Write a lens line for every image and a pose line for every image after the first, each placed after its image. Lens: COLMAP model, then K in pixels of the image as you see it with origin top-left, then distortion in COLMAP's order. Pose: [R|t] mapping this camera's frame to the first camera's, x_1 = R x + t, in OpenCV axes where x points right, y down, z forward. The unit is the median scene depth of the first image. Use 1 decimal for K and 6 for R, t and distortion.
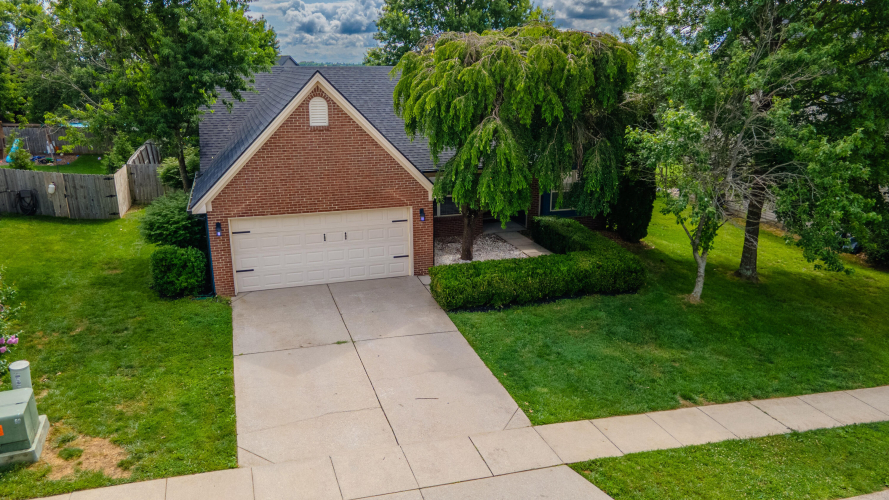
lens RADIAL K [[647.9, 0, 451.5], [0, 647.9, 249.3], [0, 0, 1]] dist [0.034222, 0.007926]
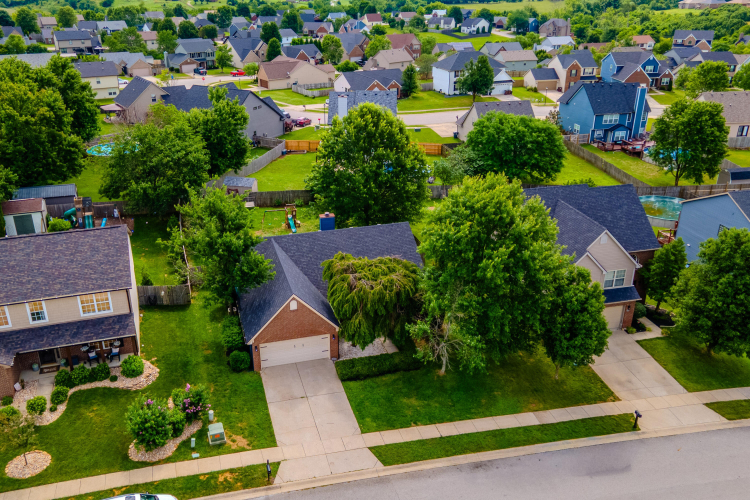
lens RADIAL K [[665.3, 0, 373.1], [0, 665.3, 247.3], [0, 0, 1]] dist [0.033176, -0.003059]
pose [[0.999331, 0.023510, -0.028005, 0.193312], [-0.019058, 0.988535, 0.149785, -0.888928], [0.031206, -0.149151, 0.988322, -1.675696]]
